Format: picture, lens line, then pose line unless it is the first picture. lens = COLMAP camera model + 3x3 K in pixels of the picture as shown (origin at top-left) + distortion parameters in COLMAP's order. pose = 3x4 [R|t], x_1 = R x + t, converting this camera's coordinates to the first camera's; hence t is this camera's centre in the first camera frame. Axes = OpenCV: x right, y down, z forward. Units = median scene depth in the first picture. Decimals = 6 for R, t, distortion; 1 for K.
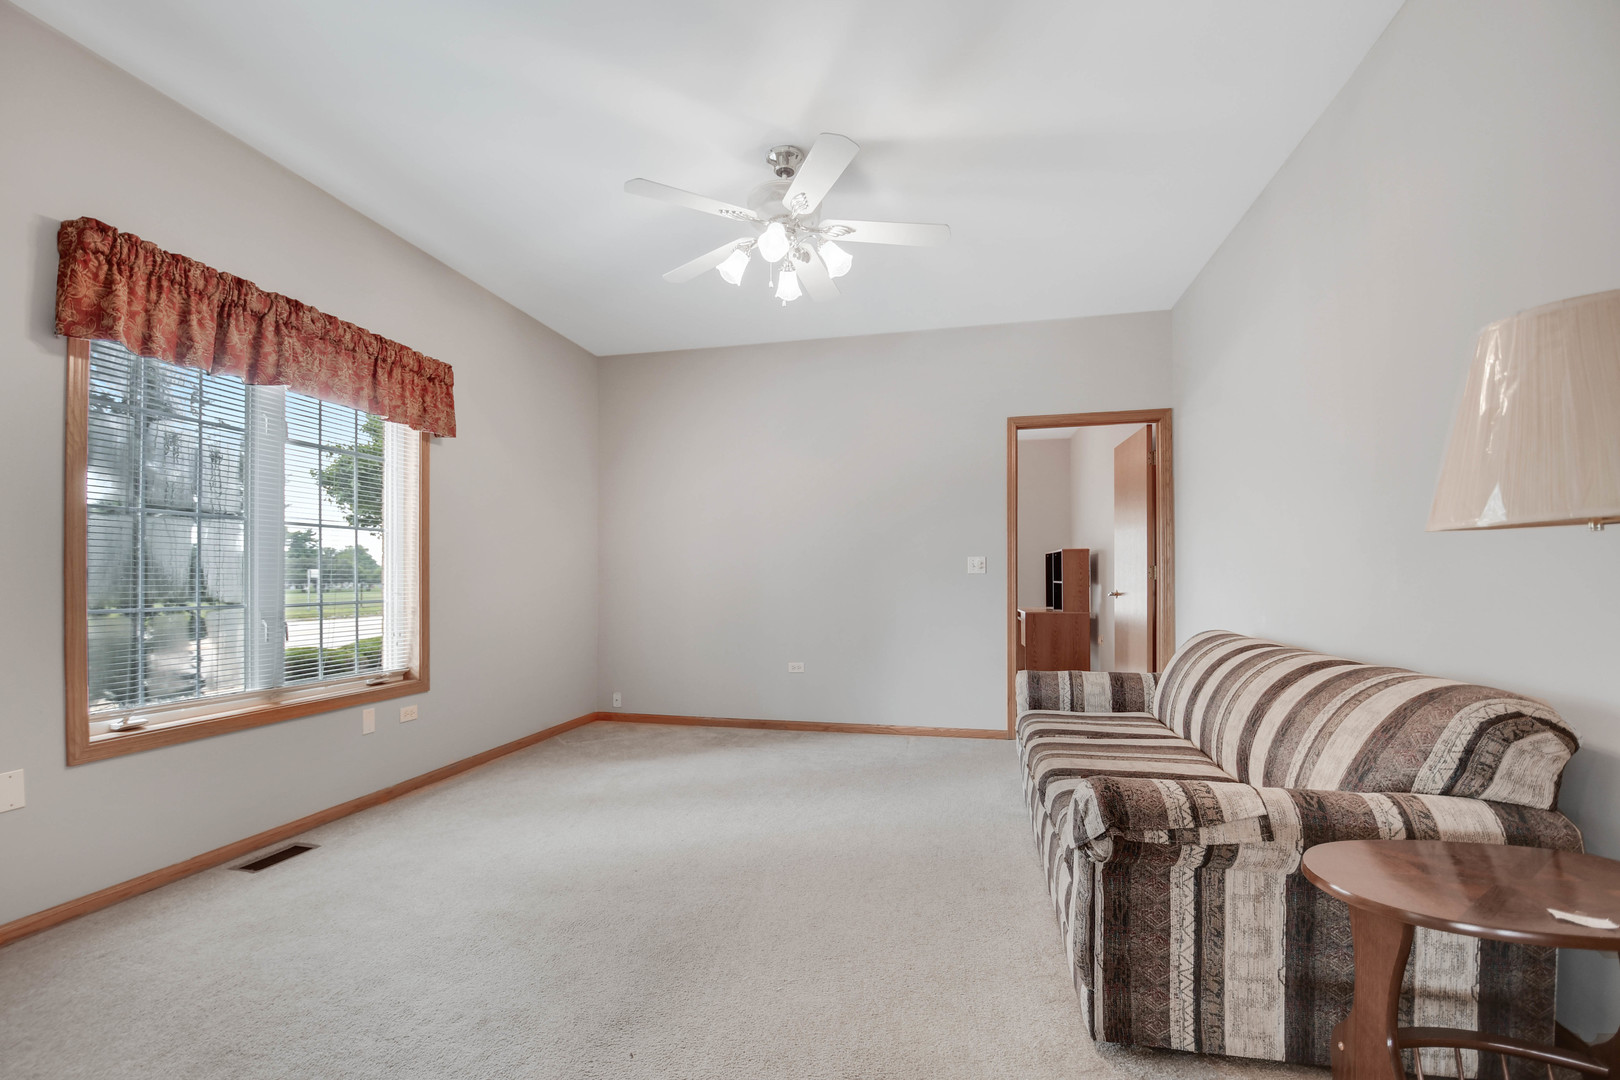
lens RADIAL K [[726.6, 0, 793.0], [0, 726.6, 569.0], [0, 0, 1]] dist [-0.000783, -0.000175]
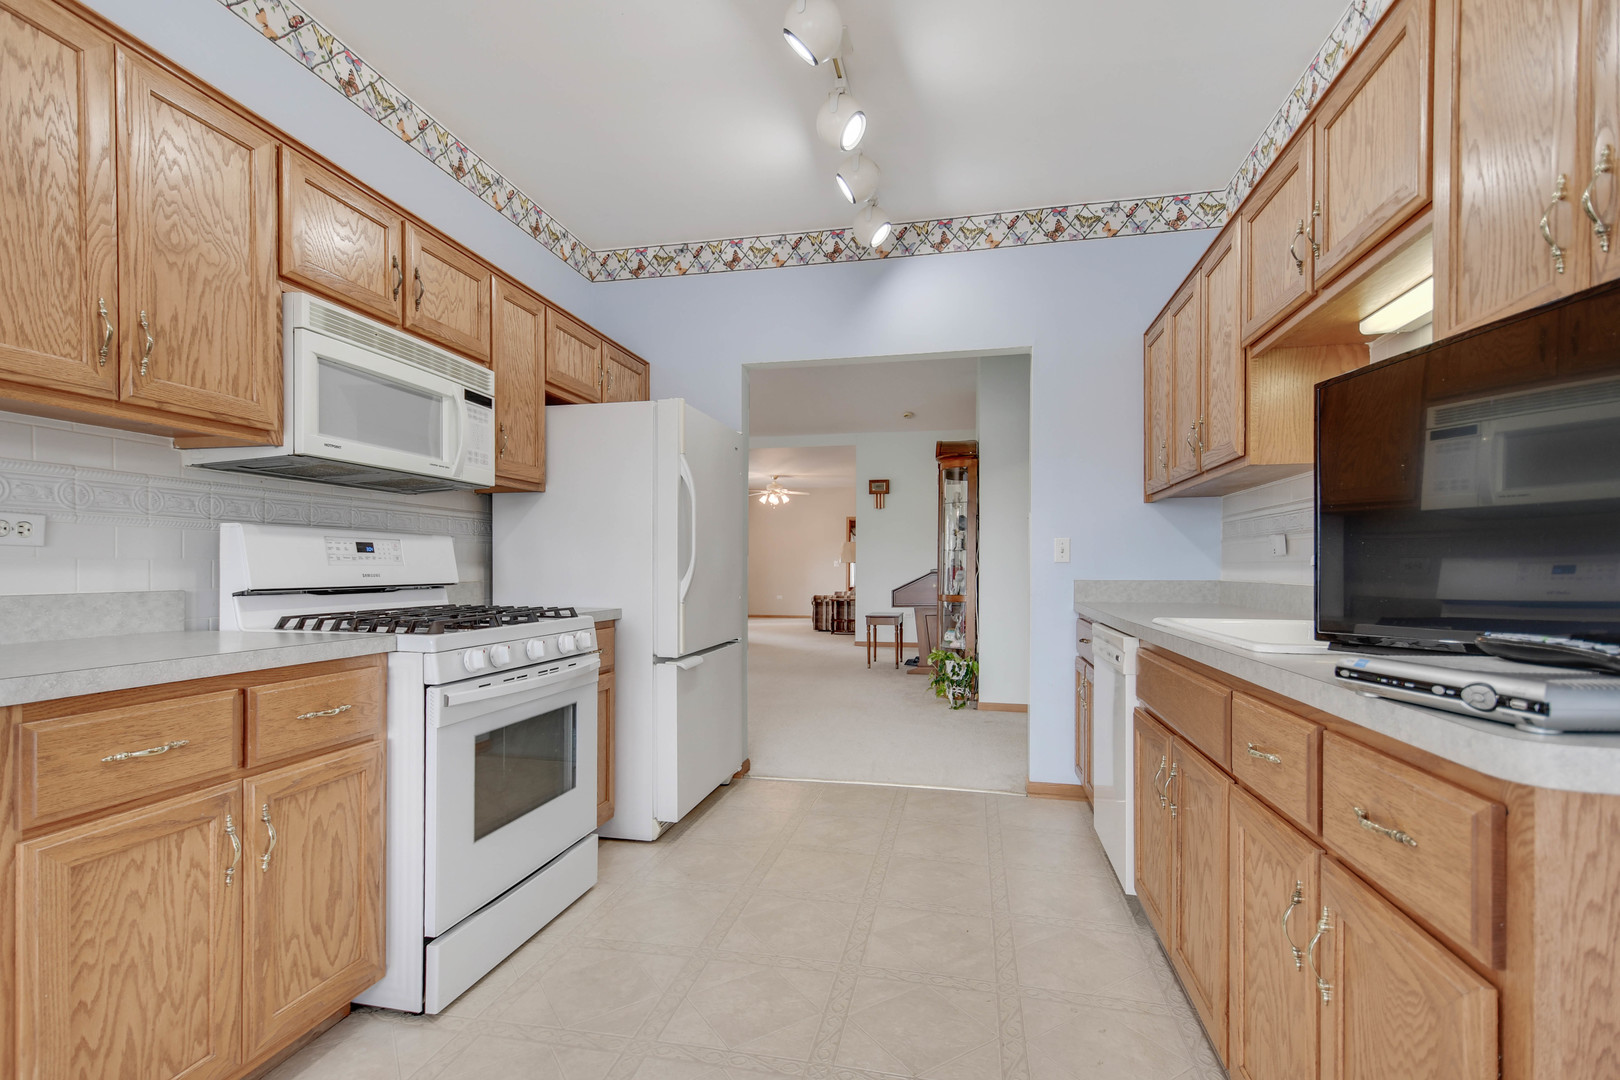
lens RADIAL K [[726.6, 0, 793.0], [0, 726.6, 569.0], [0, 0, 1]] dist [-0.000783, -0.000175]
pose [[0.999954, 0.003469, -0.008914, 0.125748], [-0.003352, 0.999908, 0.013120, -0.034719], [0.008959, -0.013089, 0.999874, -3.048180]]
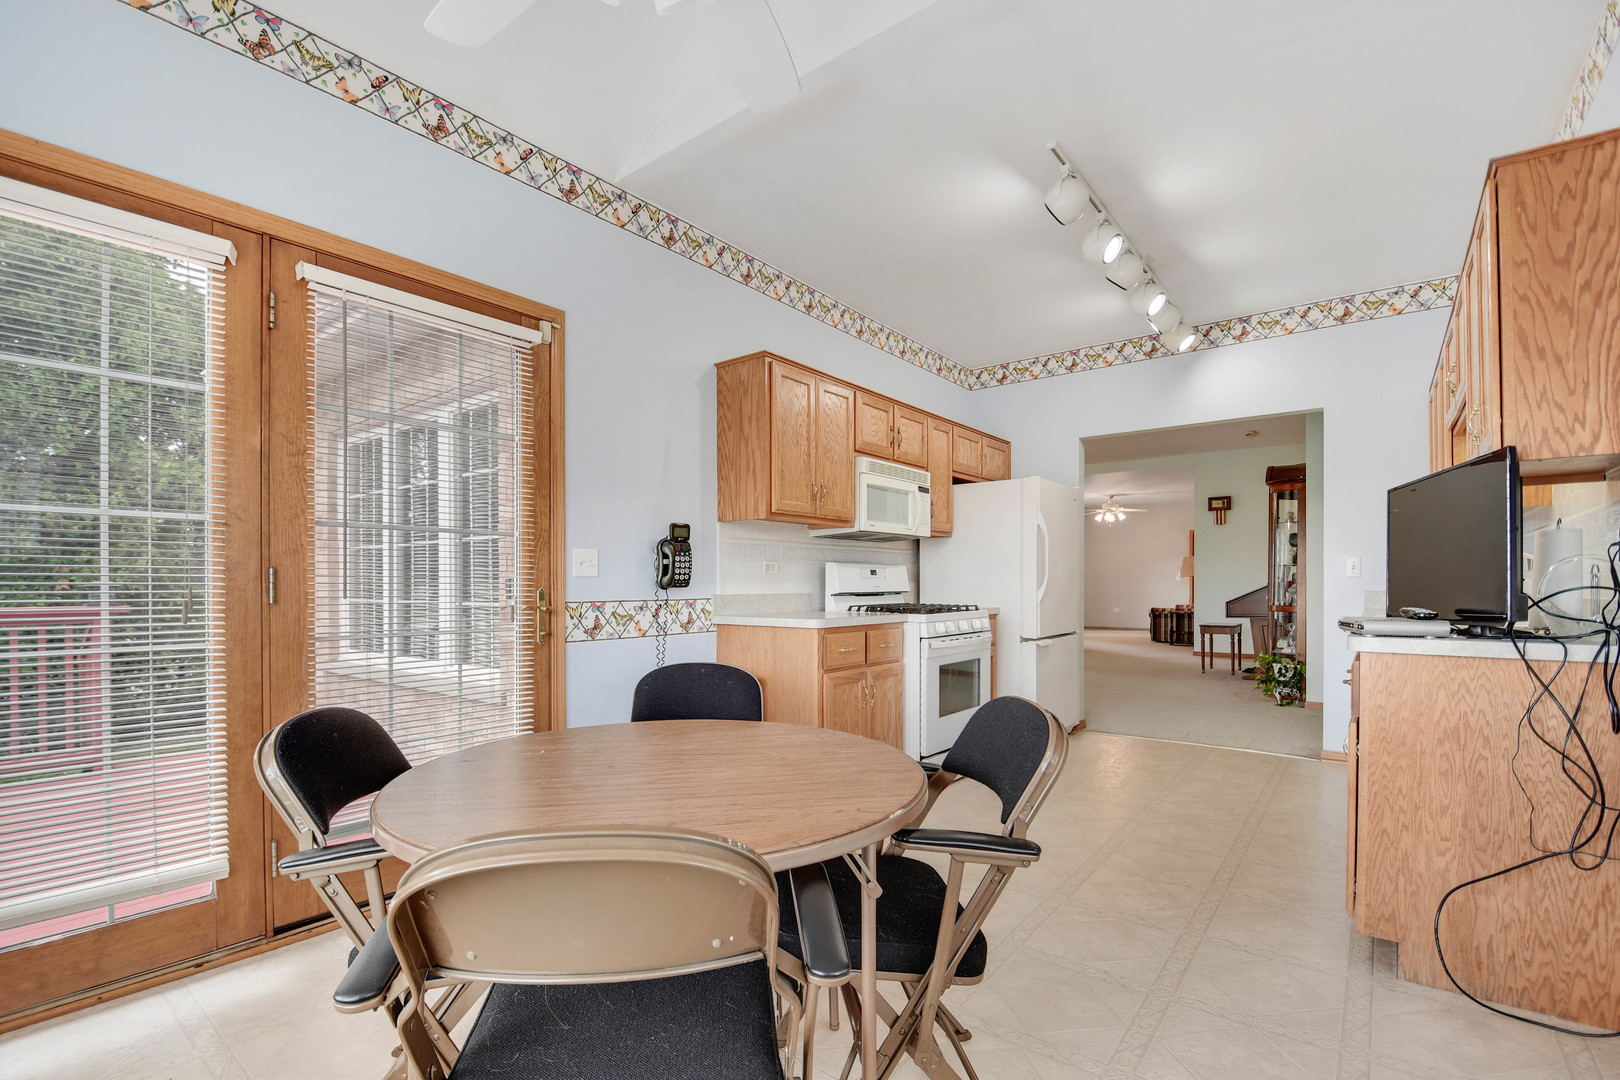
lens RADIAL K [[710.3, 0, 790.6], [0, 710.3, 584.9], [0, 0, 1]] dist [-0.003555, -0.000558]
pose [[0.895161, 0.001598, -0.445741, 0.160804], [0.005523, 0.999877, 0.014677, -0.041008], [0.445709, -0.015600, 0.895042, -3.558689]]
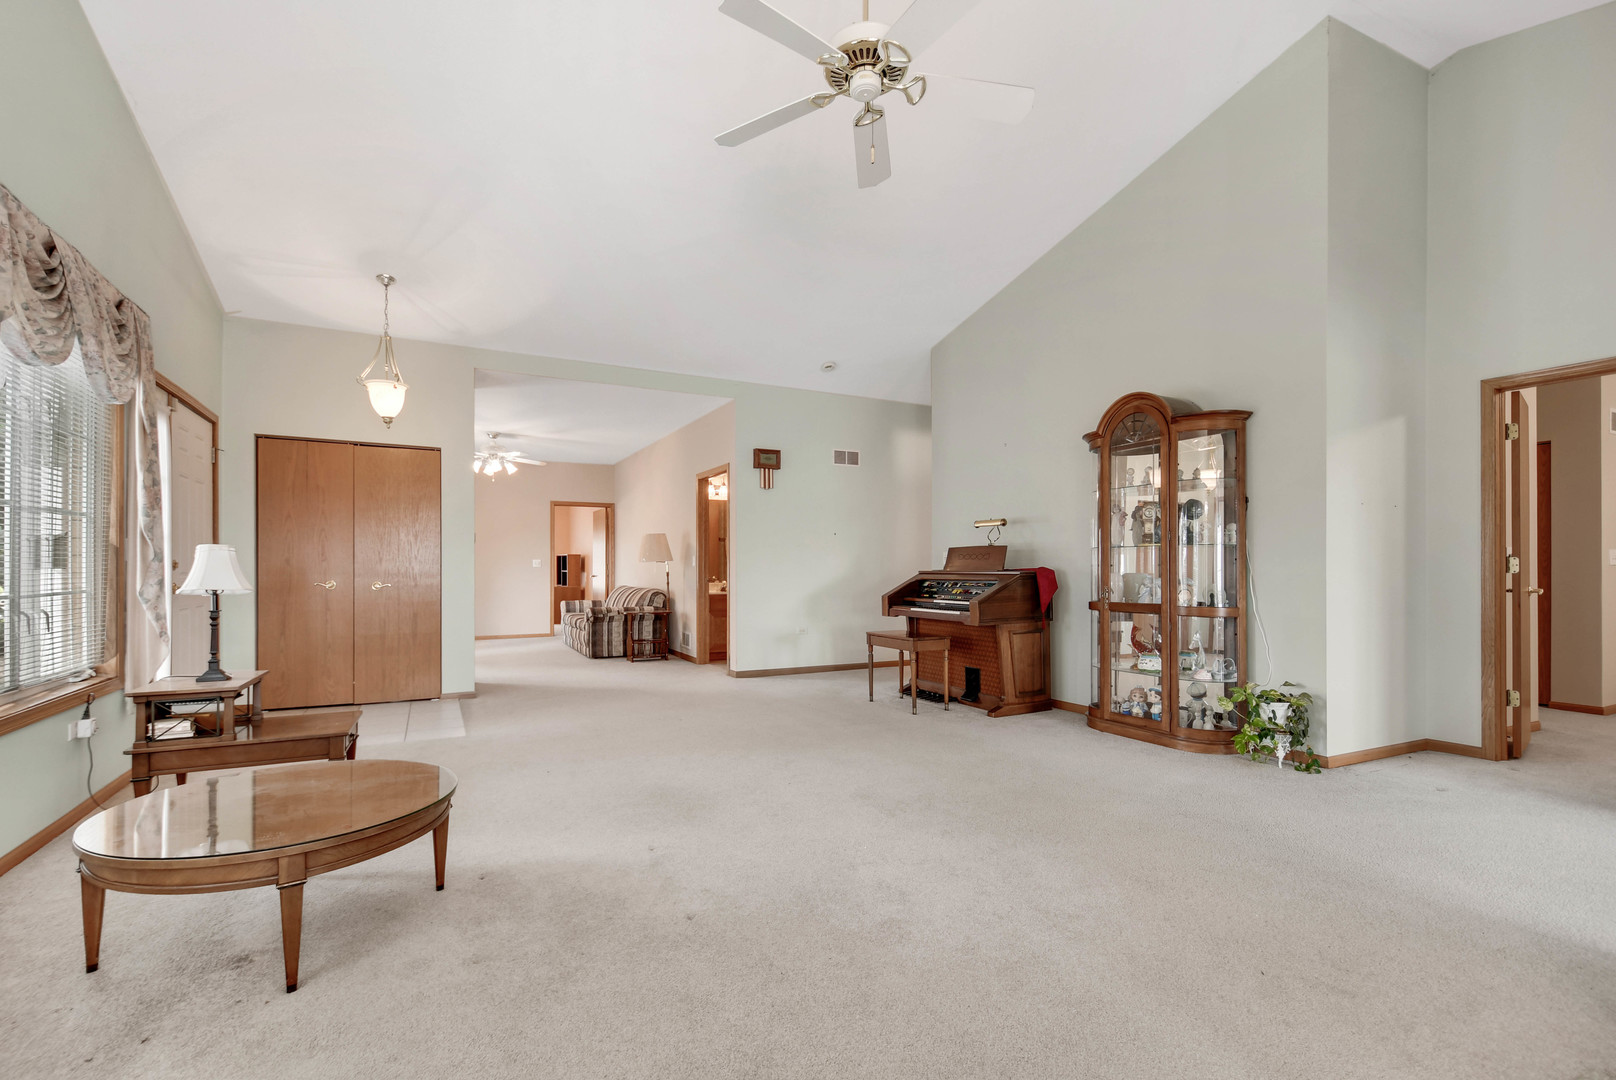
lens RADIAL K [[724.8, 0, 791.1], [0, 724.8, 568.9], [0, 0, 1]] dist [-0.000783, -0.000175]
pose [[0.773707, 0.000598, 0.633543, -0.832689], [-0.008126, 0.999927, 0.008980, -0.021882], [-0.633491, -0.012096, 0.773656, -1.857032]]
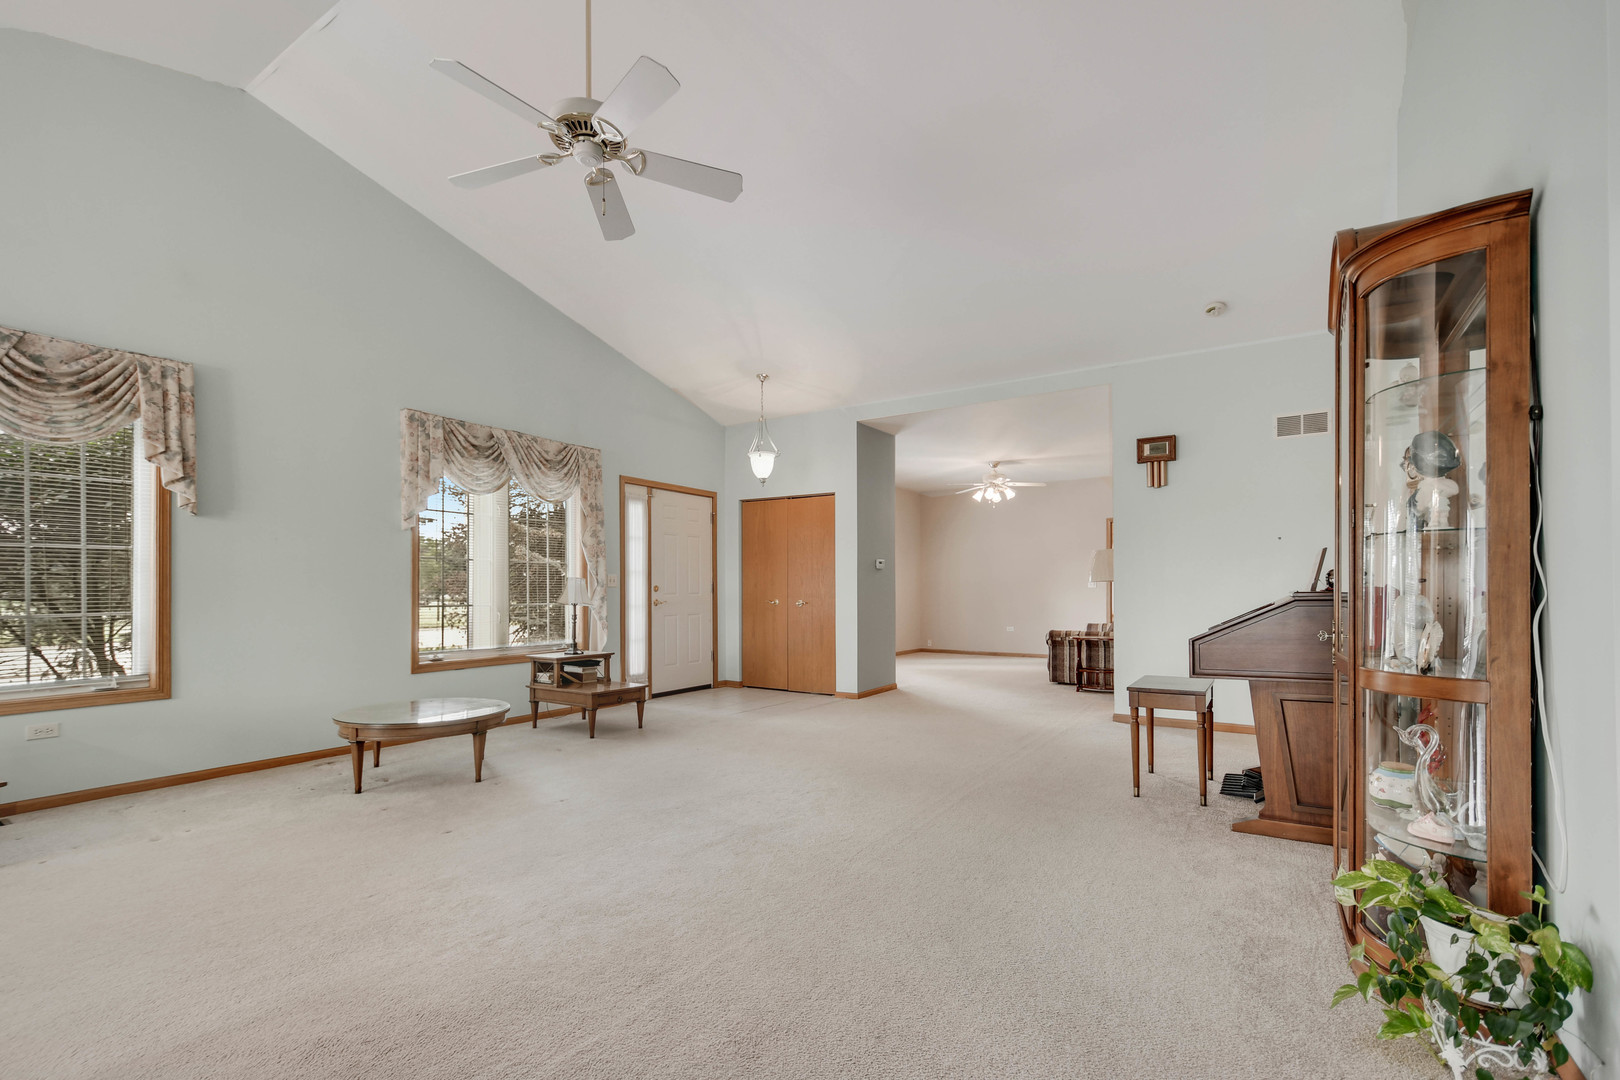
lens RADIAL K [[710.3, 0, 790.6], [0, 710.3, 584.9], [0, 0, 1]] dist [-0.003555, -0.000558]
pose [[0.933015, -0.003978, -0.359815, 0.240471], [0.005753, 0.999976, 0.003862, -0.024092], [0.359791, -0.005673, 0.933016, -1.992206]]
